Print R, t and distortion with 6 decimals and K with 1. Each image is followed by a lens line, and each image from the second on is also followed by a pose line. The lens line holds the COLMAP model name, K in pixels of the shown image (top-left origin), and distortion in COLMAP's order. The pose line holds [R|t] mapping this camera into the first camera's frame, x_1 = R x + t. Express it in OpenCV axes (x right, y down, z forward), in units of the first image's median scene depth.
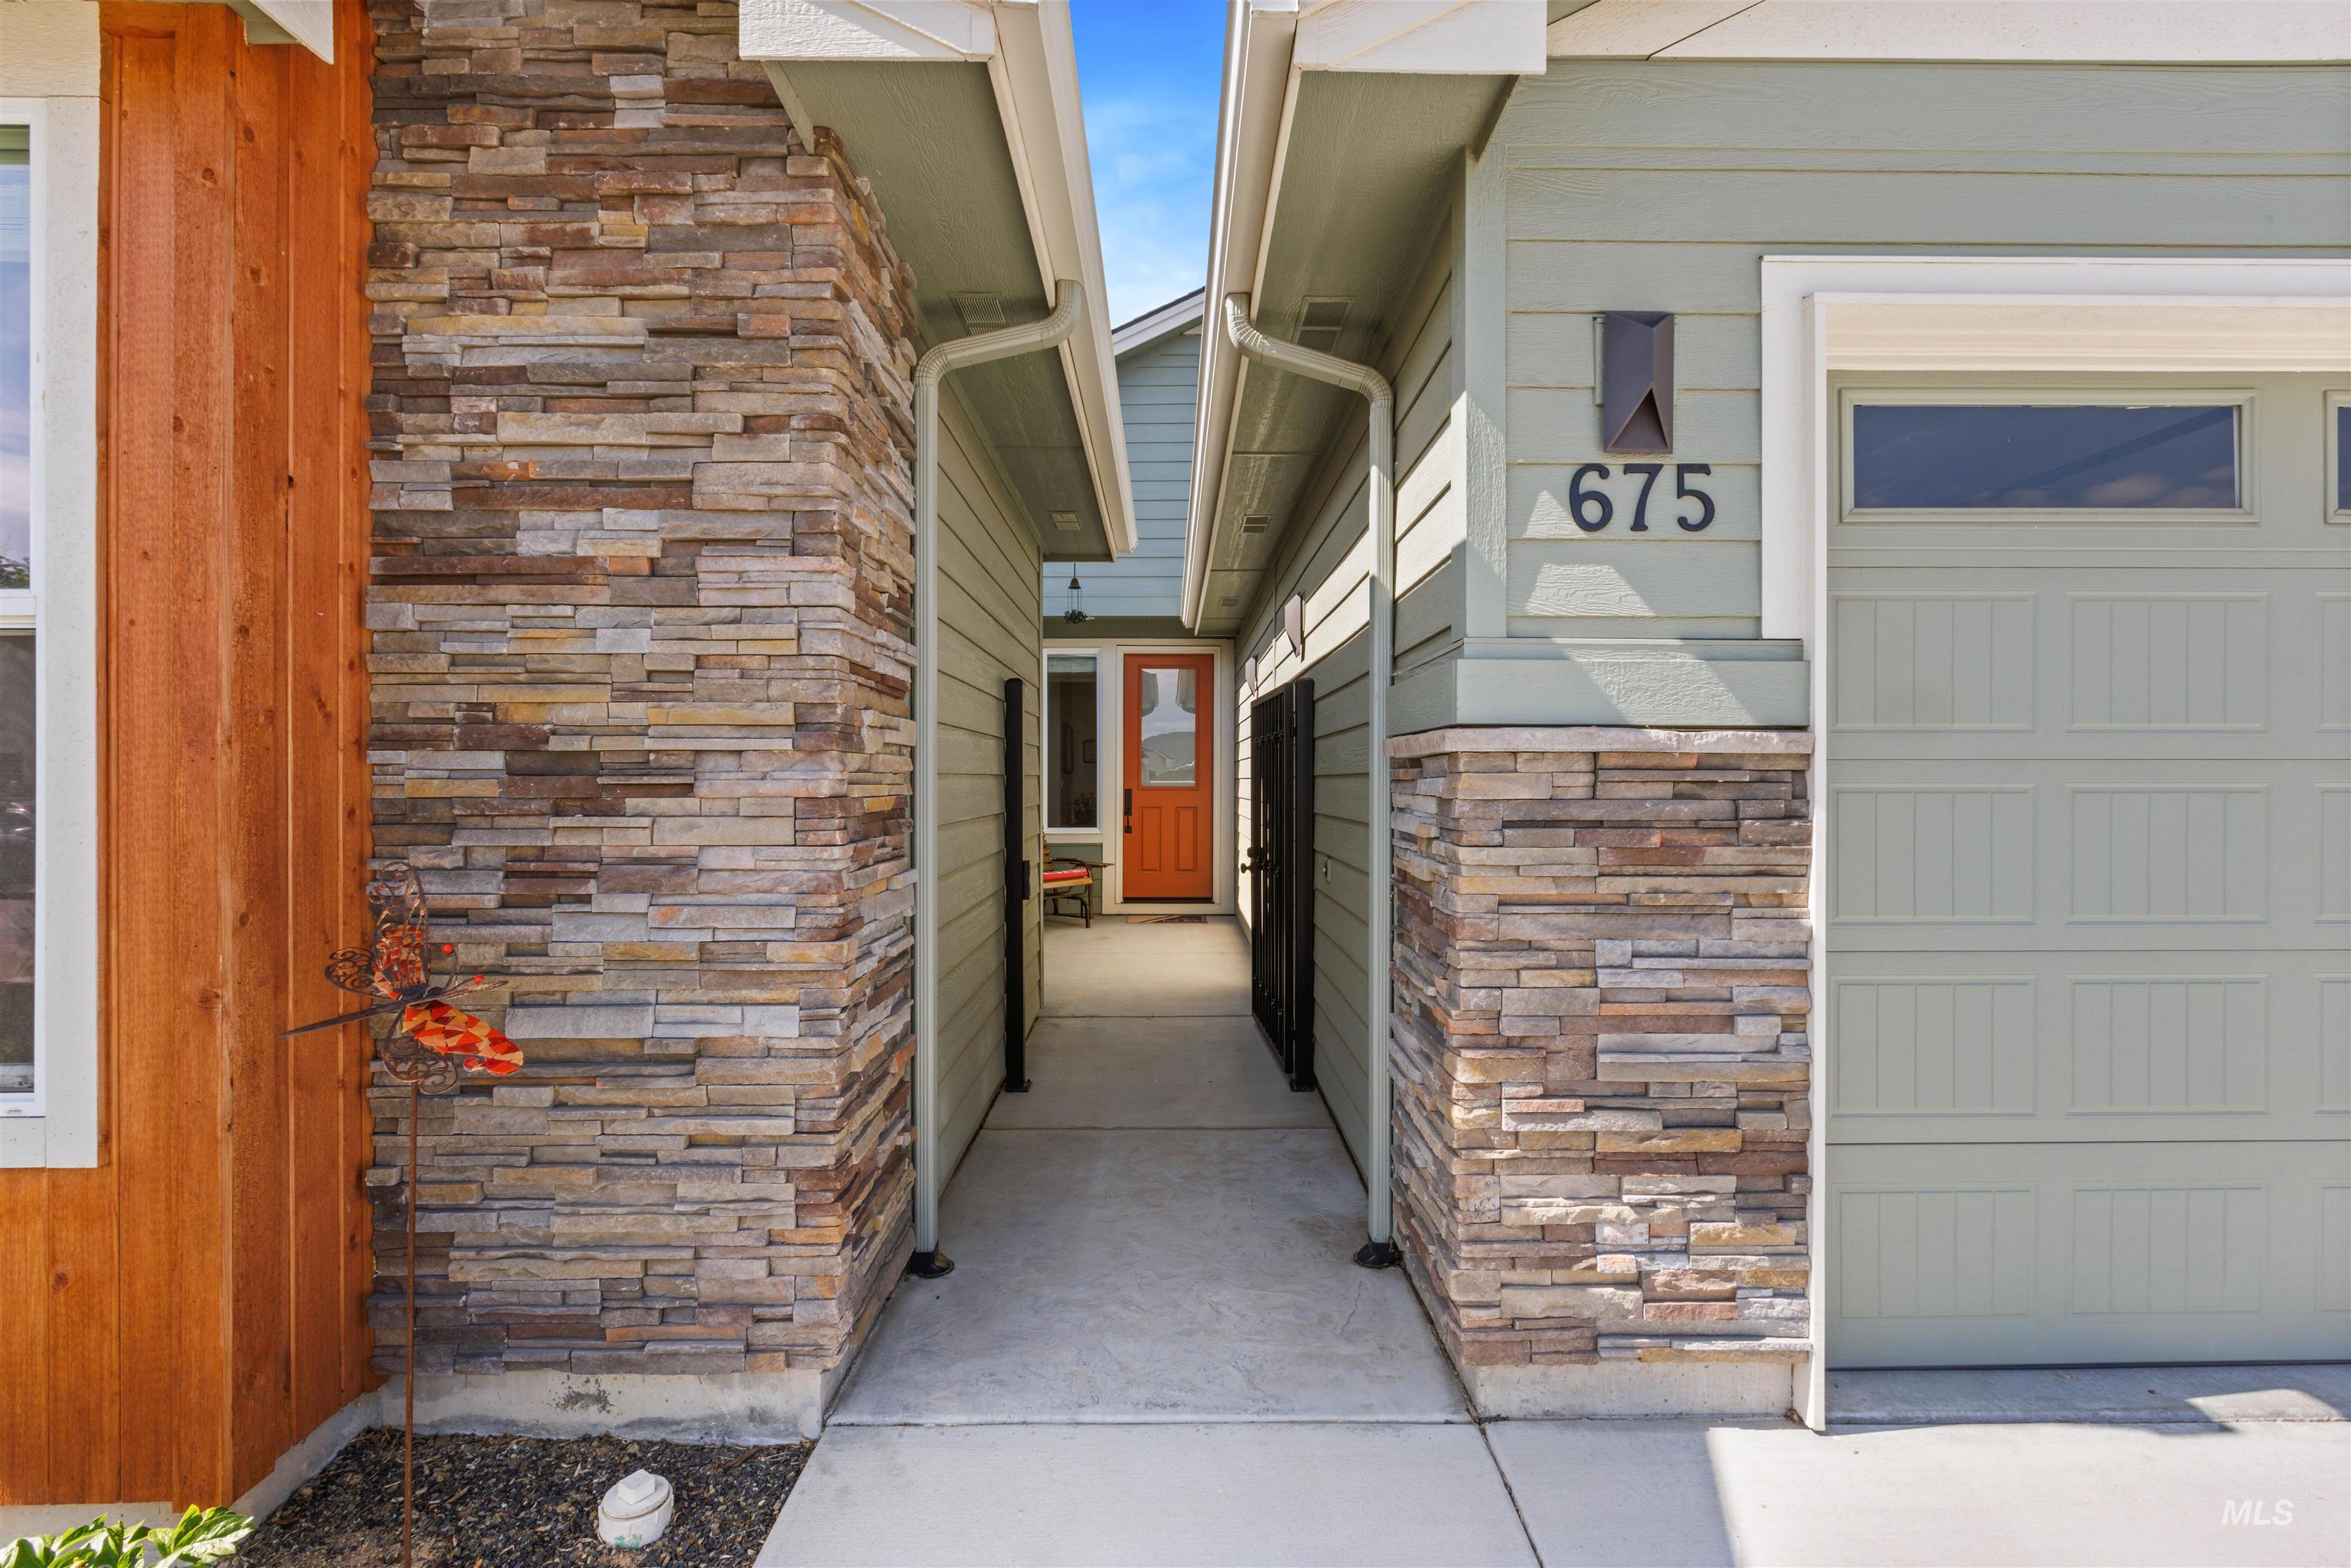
lens RADIAL K [[1044.4, 0, 1184.5], [0, 1044.4, 778.4], [0, 0, 1]] dist [0.001039, 0.000551]
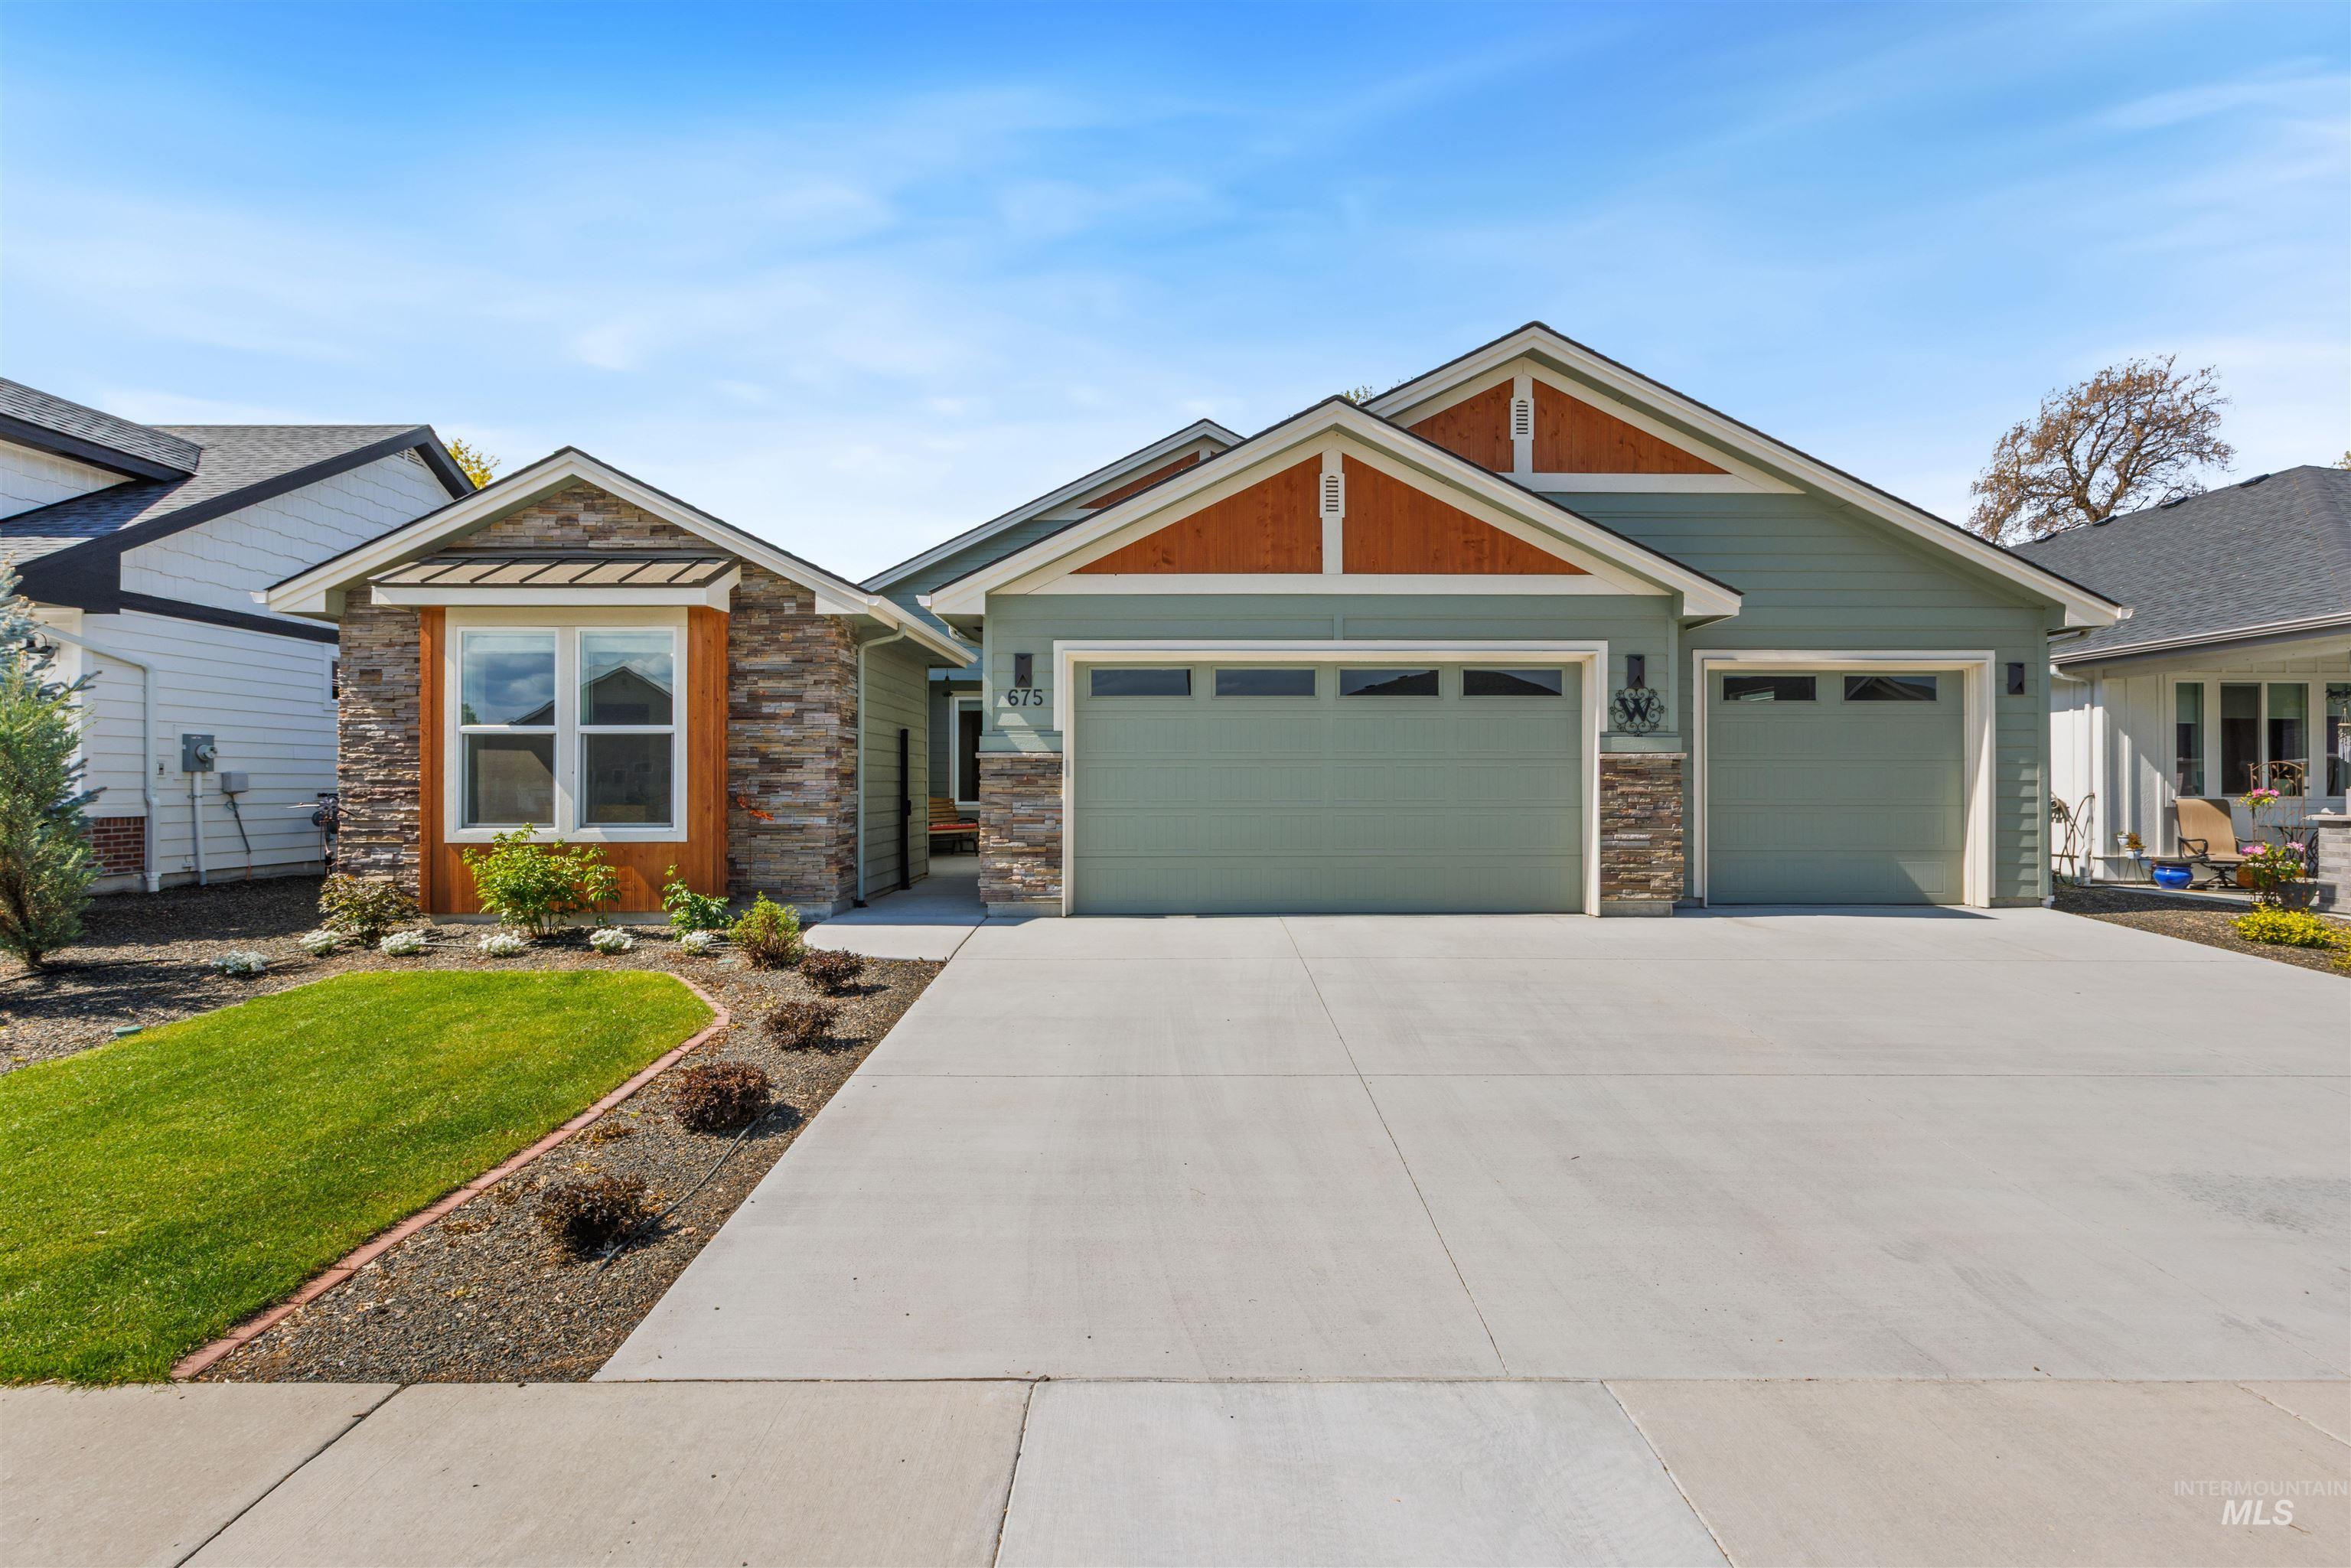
lens RADIAL K [[1054.7, 0, 1175.5], [0, 1054.7, 784.0], [0, 0, 1]] dist [0.000098, 0.000094]
pose [[0.999855, 0.000461, -0.017006, 1.135832], [-0.000434, 0.999999, 0.001570, 0.074093], [0.017007, -0.001562, 0.999854, -3.302866]]
